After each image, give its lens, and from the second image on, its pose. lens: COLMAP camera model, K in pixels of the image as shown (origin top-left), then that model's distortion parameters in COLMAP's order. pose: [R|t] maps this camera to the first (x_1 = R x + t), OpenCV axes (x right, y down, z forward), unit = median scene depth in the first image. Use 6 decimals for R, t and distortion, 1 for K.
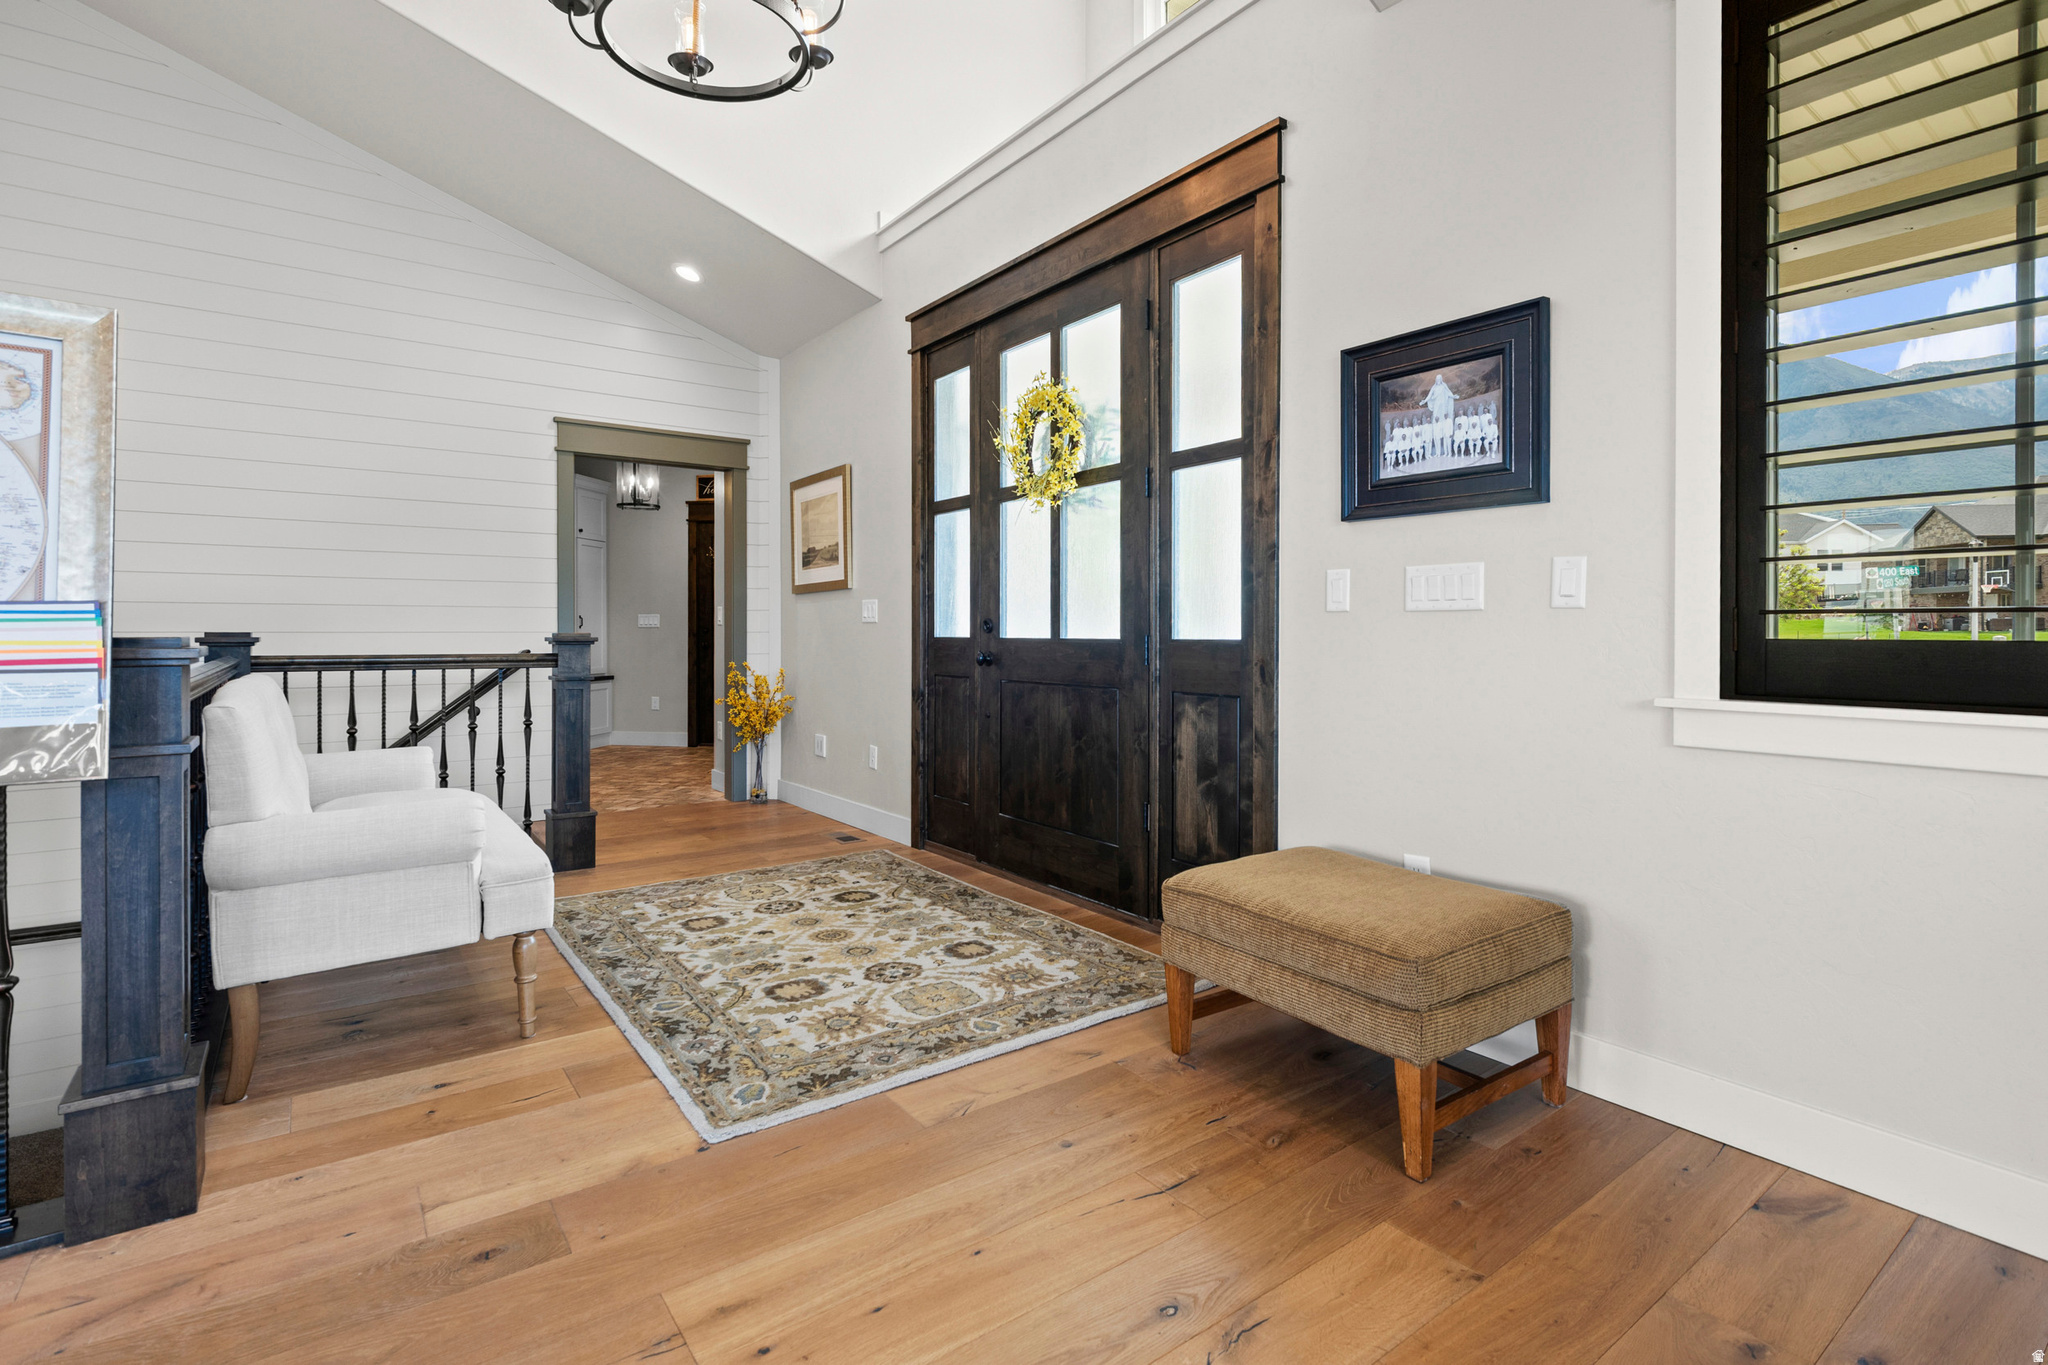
lens RADIAL K [[940.6, 0, 1025.4], [0, 940.6, 636.5], [0, 0, 1]] dist [0.000850, -0.001735]
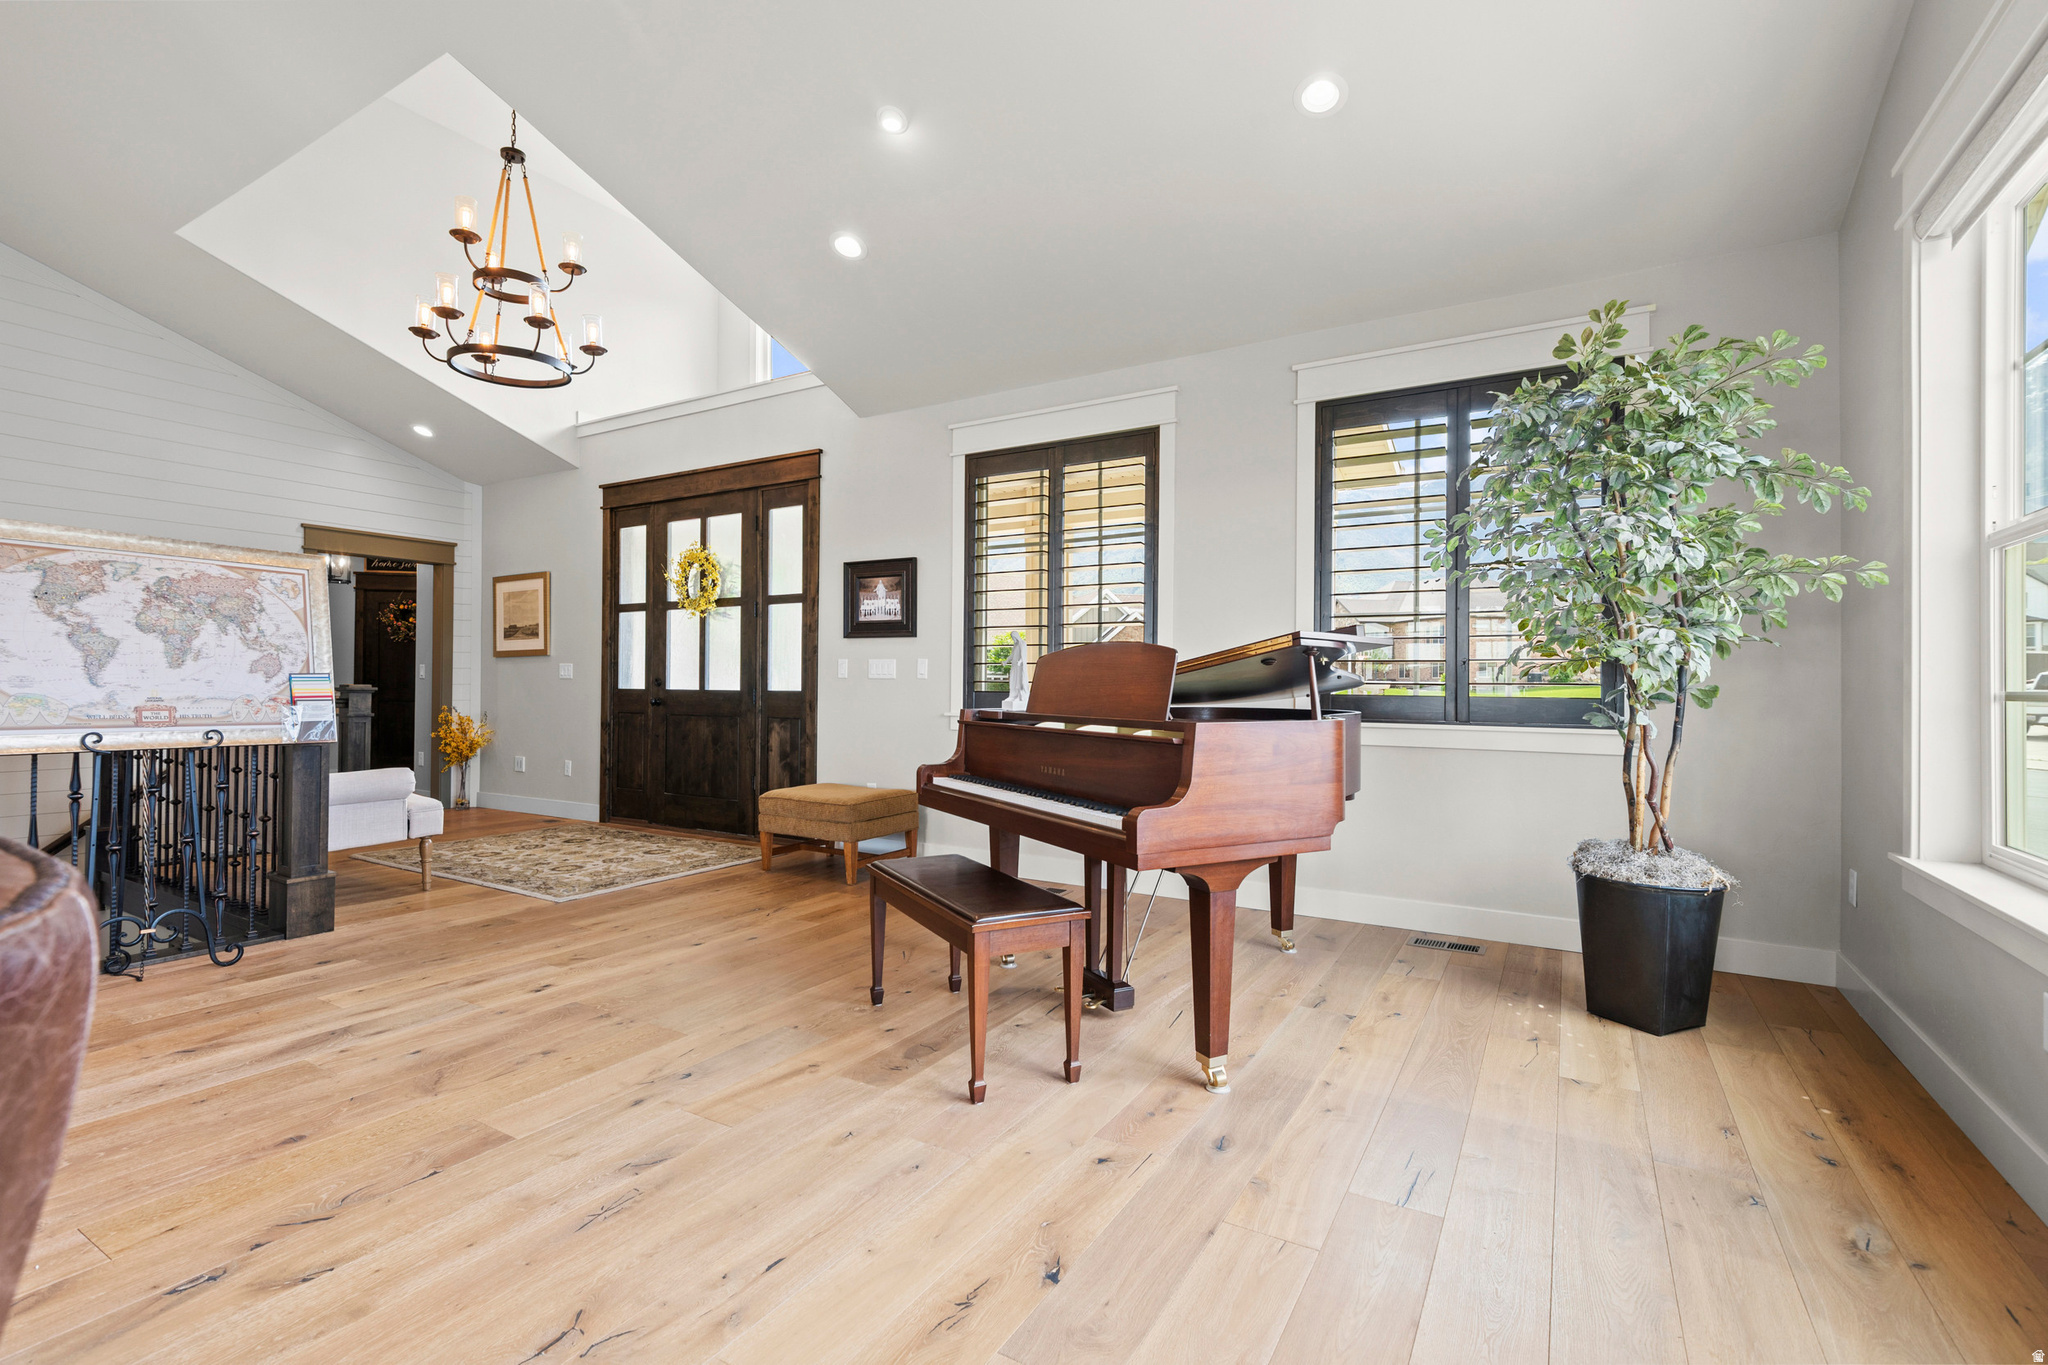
lens RADIAL K [[940.6, 0, 1030.5], [0, 940.6, 685.5], [0, 0, 1]] dist [0.000850, -0.001735]
pose [[0.918939, 0.006585, 0.394345, -0.101320], [-0.005084, 0.999975, -0.004851, -0.000687], [-0.394368, 0.002453, 0.918949, -0.908454]]
